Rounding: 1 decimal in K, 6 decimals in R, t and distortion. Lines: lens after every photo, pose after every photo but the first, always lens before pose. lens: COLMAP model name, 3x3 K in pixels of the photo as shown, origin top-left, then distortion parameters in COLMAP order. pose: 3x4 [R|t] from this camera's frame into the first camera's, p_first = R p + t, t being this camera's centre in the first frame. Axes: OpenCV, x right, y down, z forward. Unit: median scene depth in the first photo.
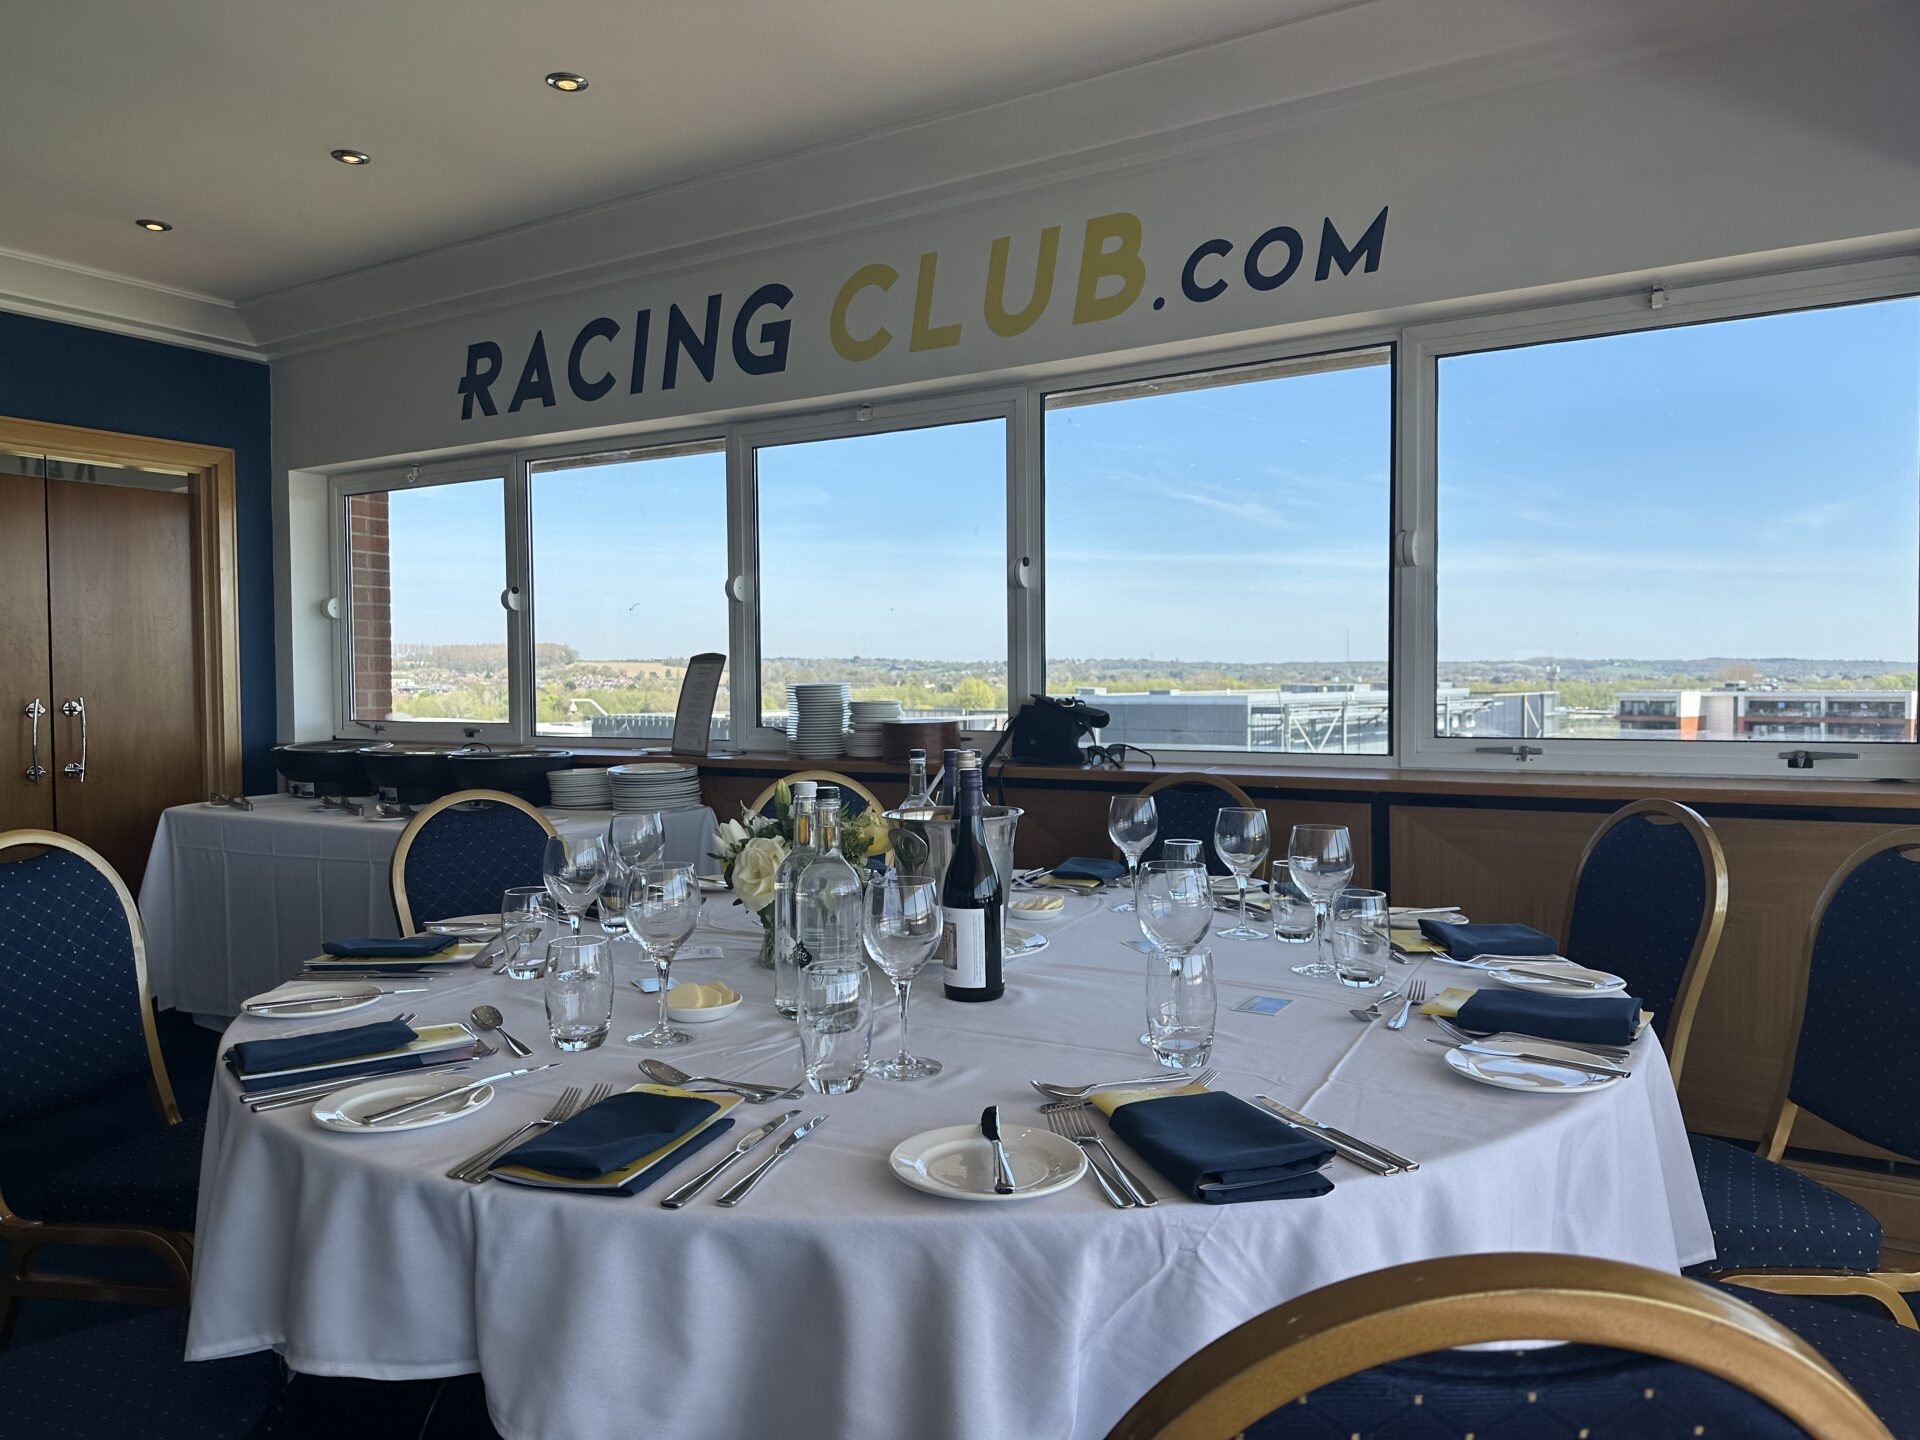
lens RADIAL K [[1383.7, 0, 960.0], [0, 1383.7, 720.0], [0, 0, 1]] dist [0.002218, -0.002922]
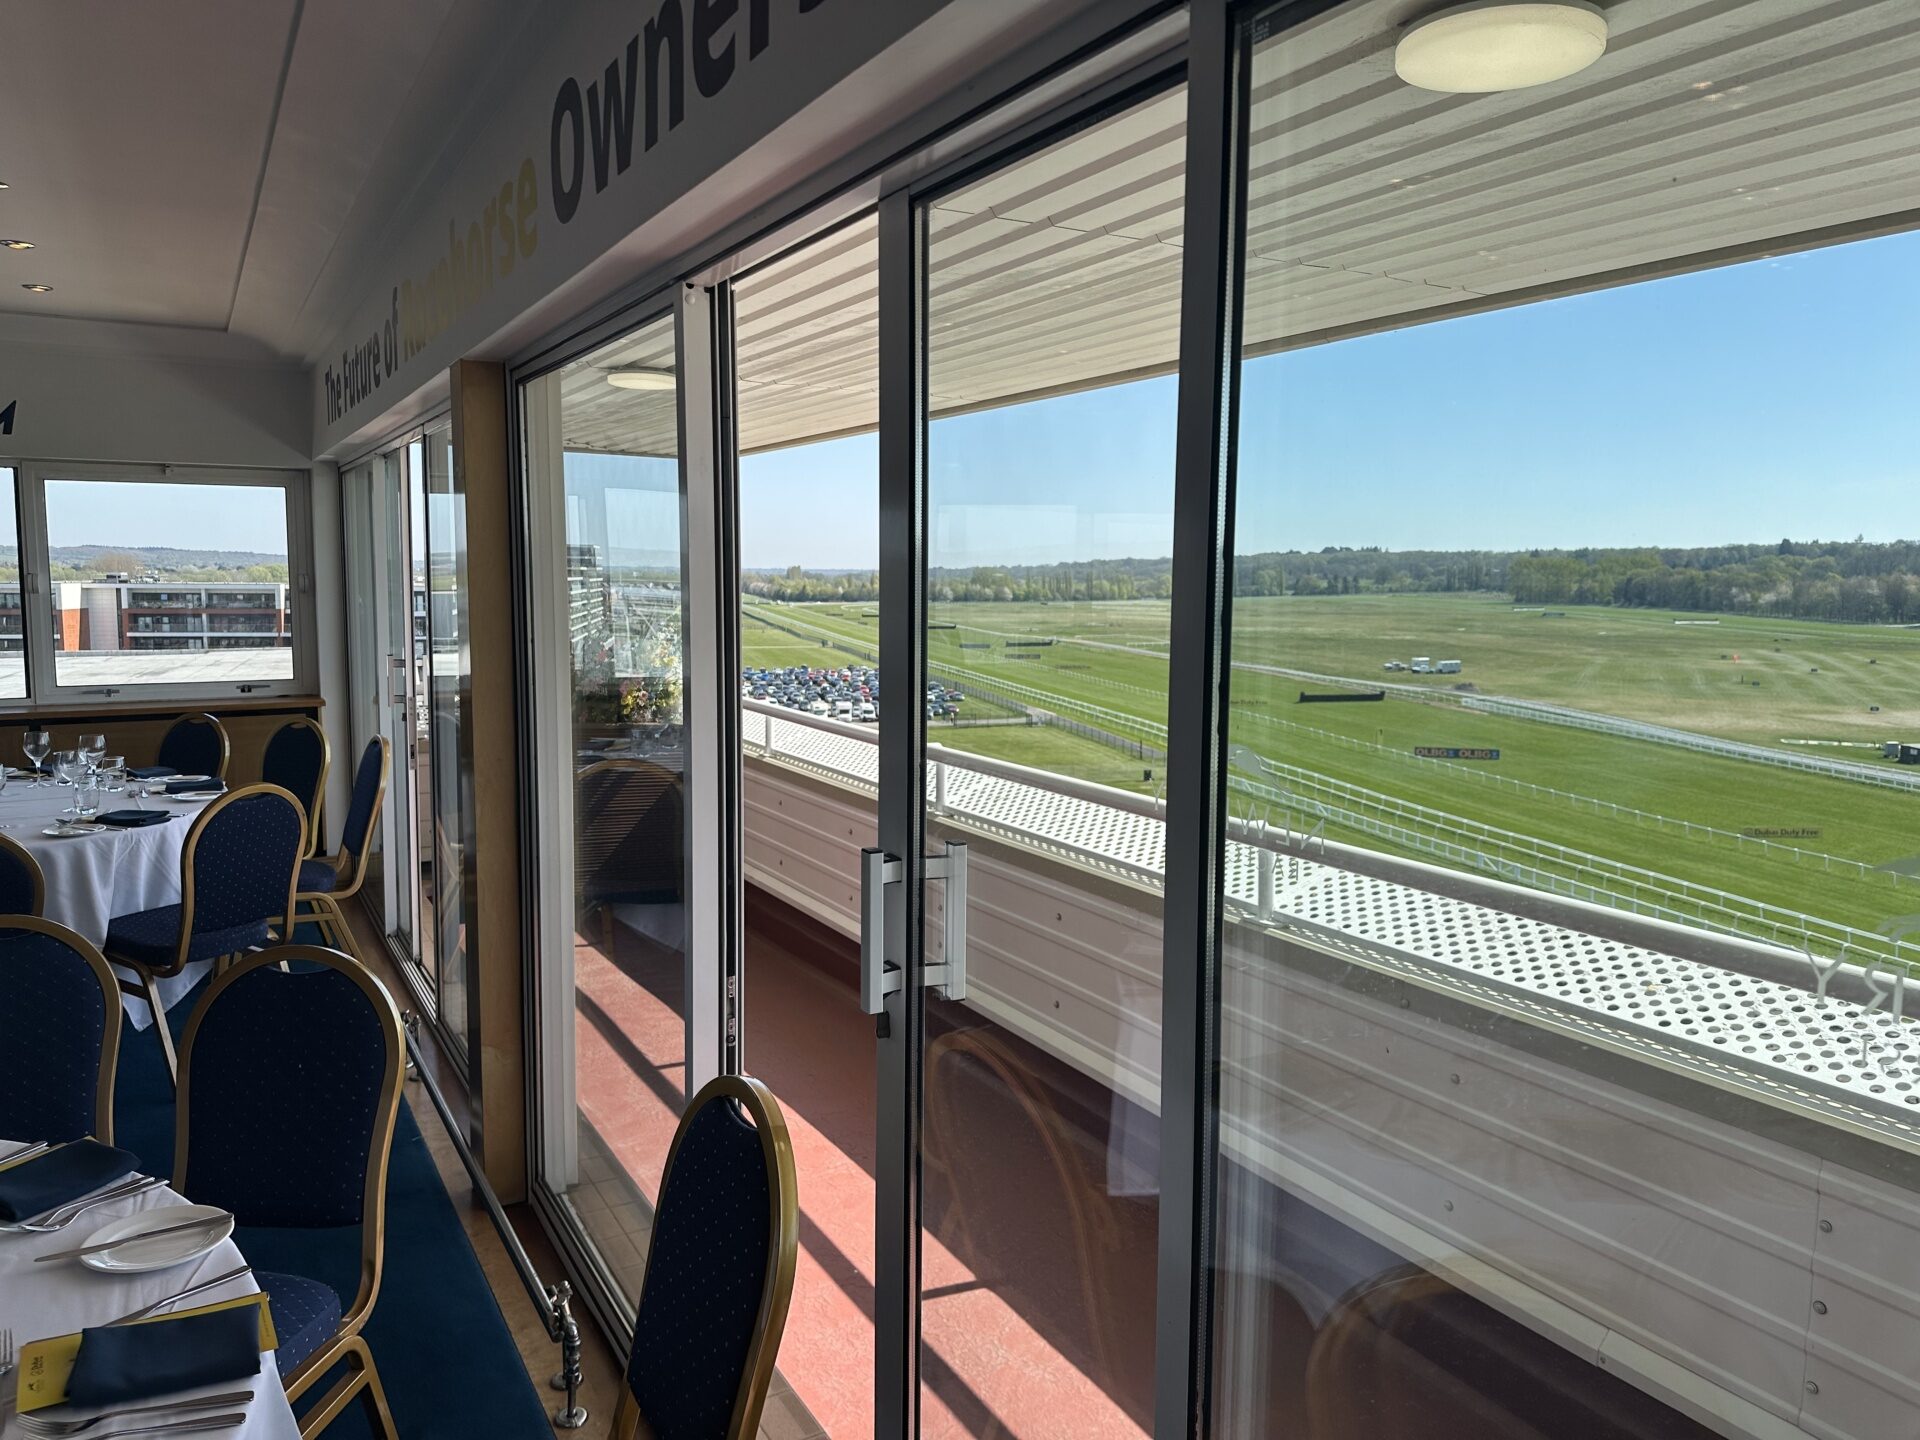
lens RADIAL K [[1383.7, 0, 960.0], [0, 1383.7, 720.0], [0, 0, 1]] dist [0.002218, -0.002922]
pose [[0.491196, -0.083651, 0.867023, -0.524535], [0.013969, 0.996006, 0.088182, -0.069510], [-0.870937, -0.031203, 0.490403, -0.751901]]
